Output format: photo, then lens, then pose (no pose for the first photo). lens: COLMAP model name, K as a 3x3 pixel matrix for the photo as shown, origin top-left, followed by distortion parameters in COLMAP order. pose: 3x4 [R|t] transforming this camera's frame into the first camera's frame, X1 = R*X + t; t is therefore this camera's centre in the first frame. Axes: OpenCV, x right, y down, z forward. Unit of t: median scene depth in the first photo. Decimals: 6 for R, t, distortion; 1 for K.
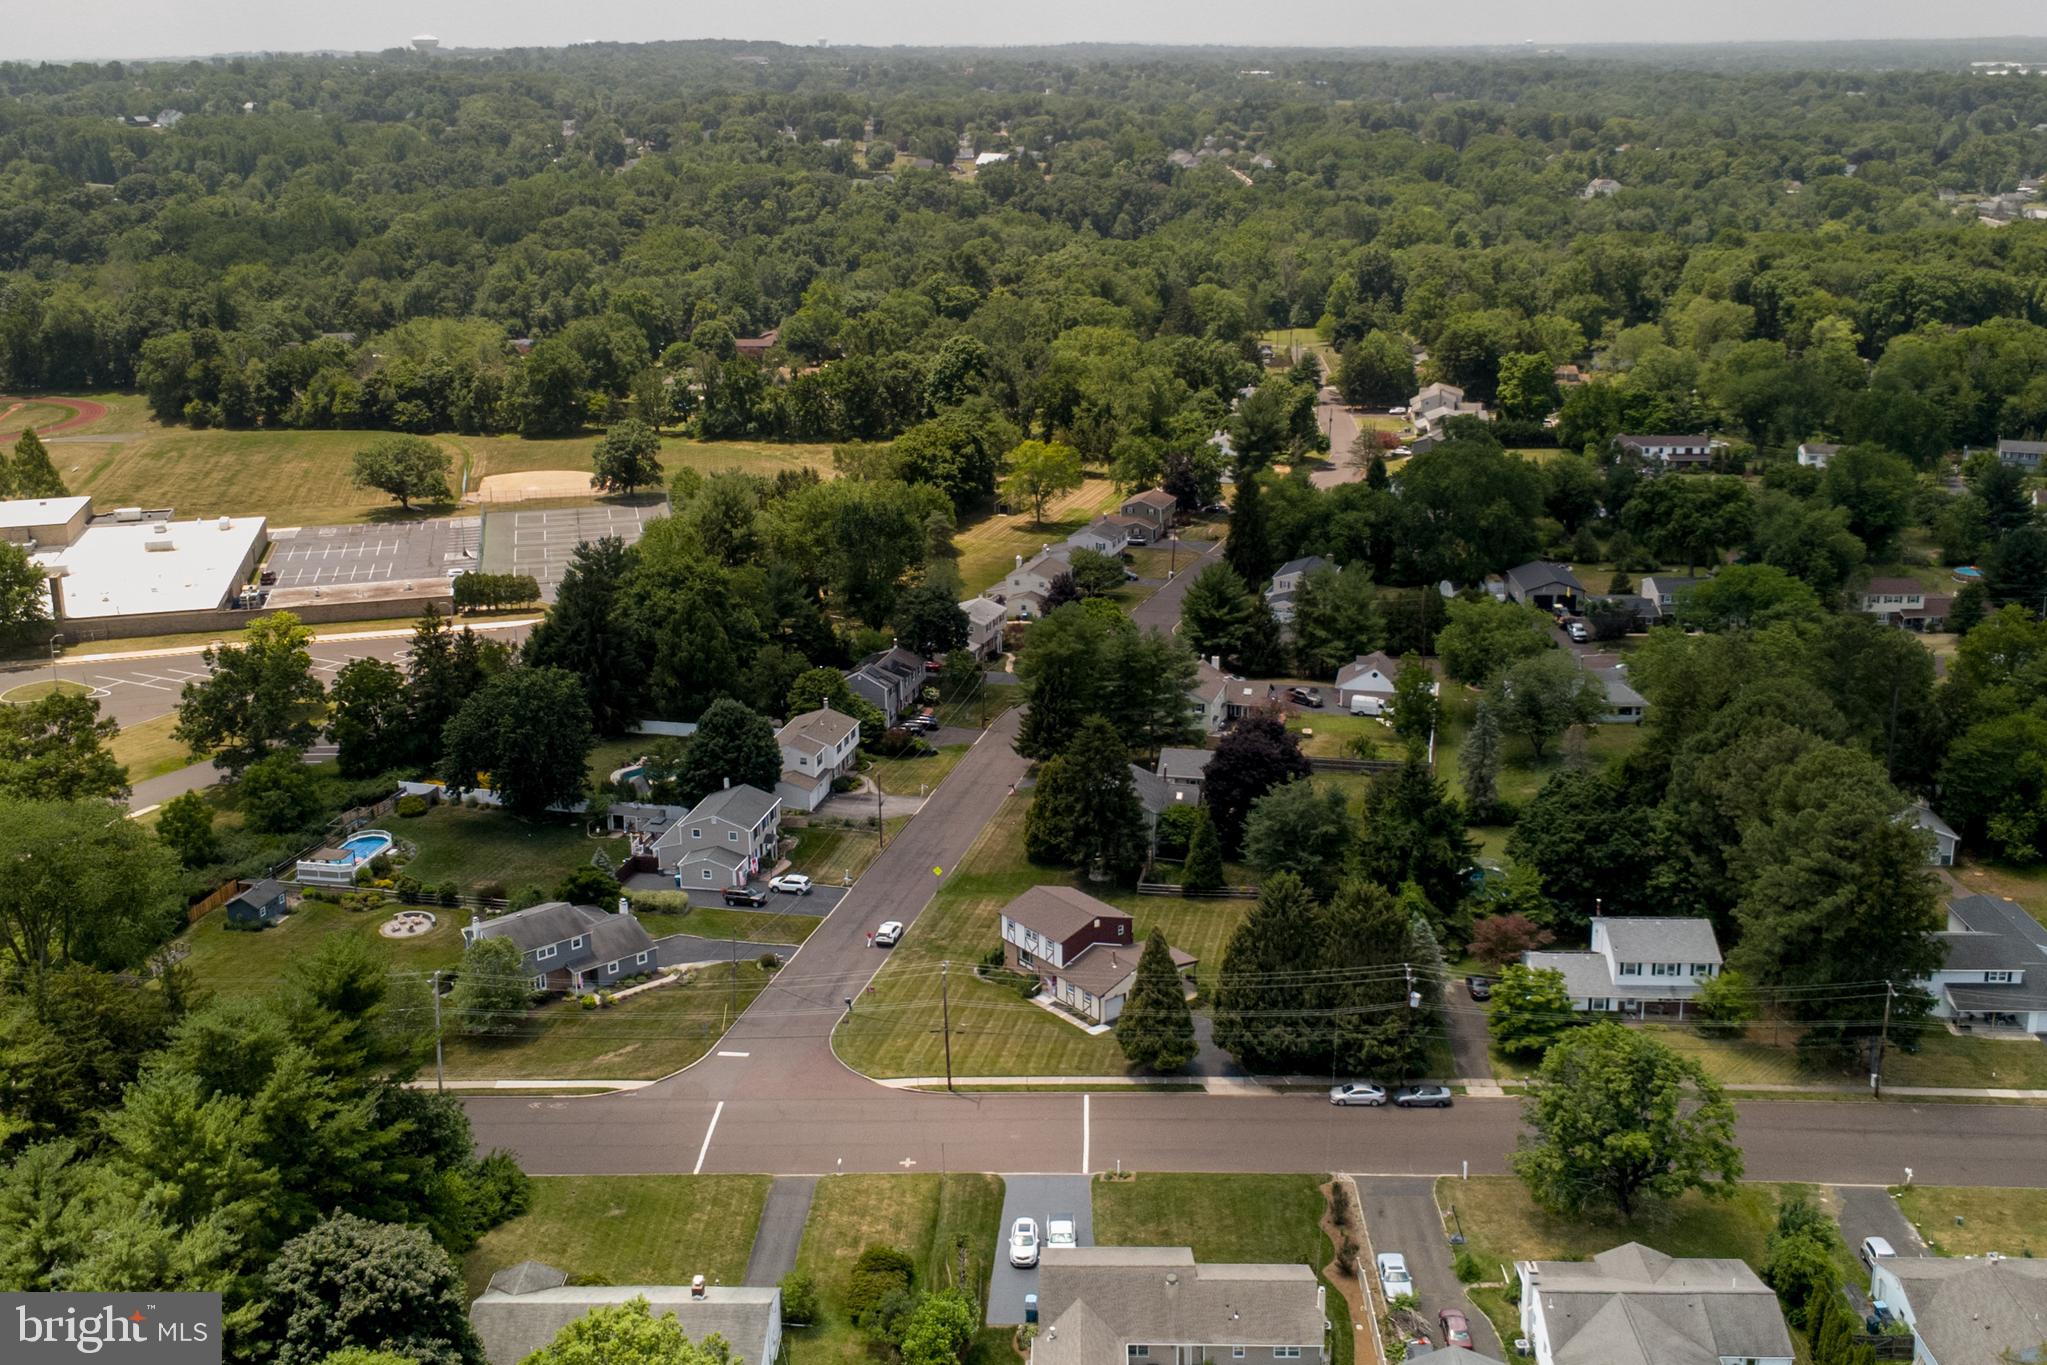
lens RADIAL K [[2037.9, 0, 1020.8], [0, 2037.9, 559.8], [0, 0, 1]] dist [0.002580, 0.035049]
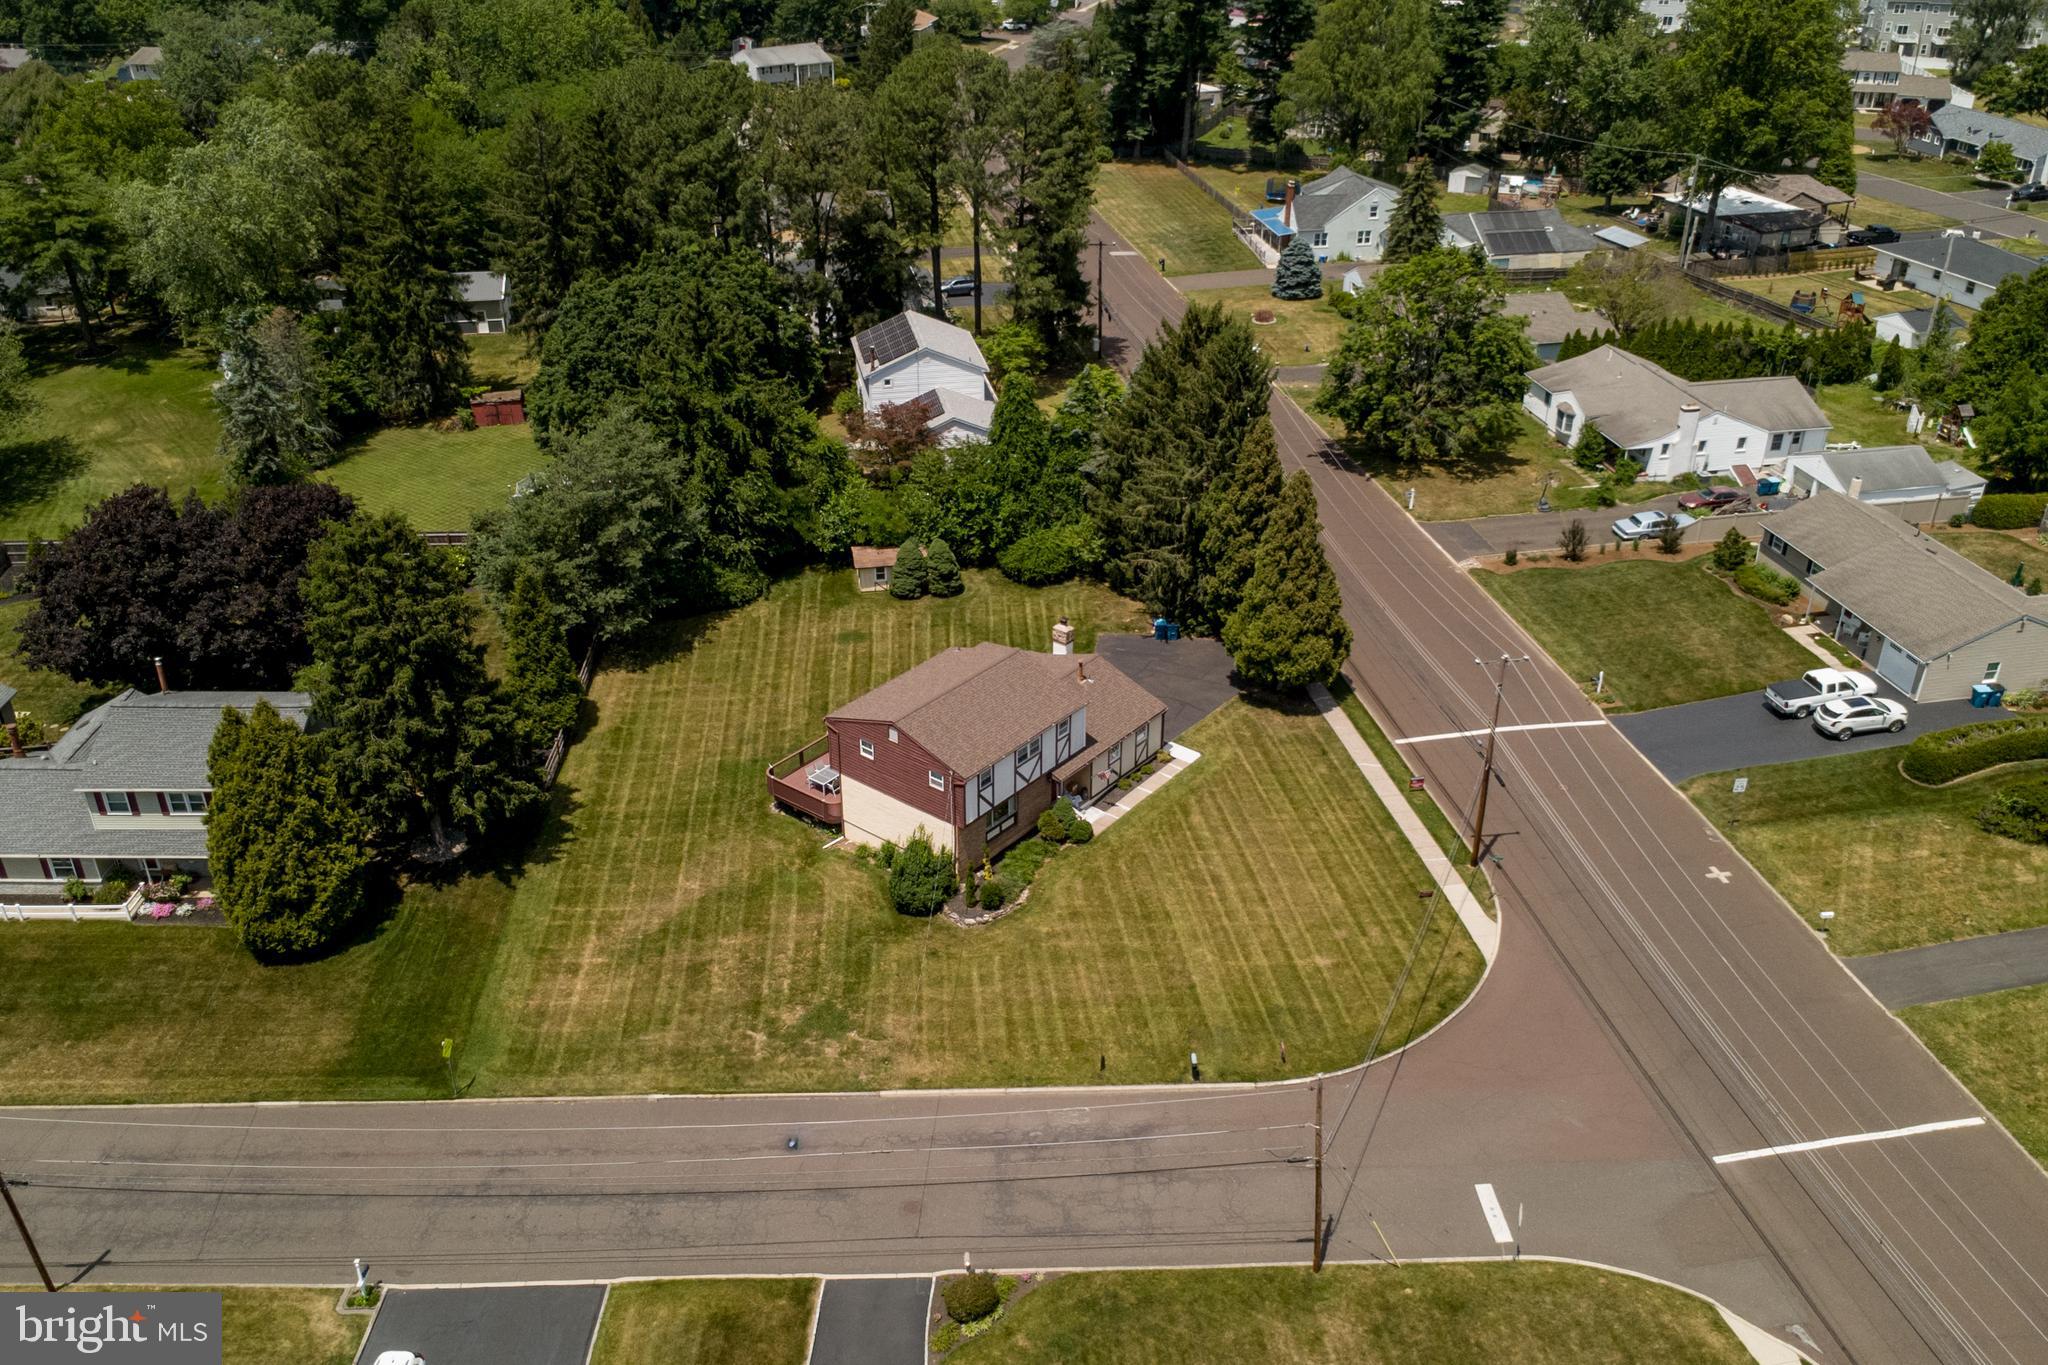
lens RADIAL K [[1729.0, 0, 1021.7], [0, 1729.0, 680.8], [0, 0, 1]] dist [0.012775, 0.008858]
pose [[-0.223336, -0.457378, 0.860771, -0.306027], [0.244946, 0.828404, 0.503734, -0.040298], [-0.943463, 0.323345, -0.072979, 0.884029]]
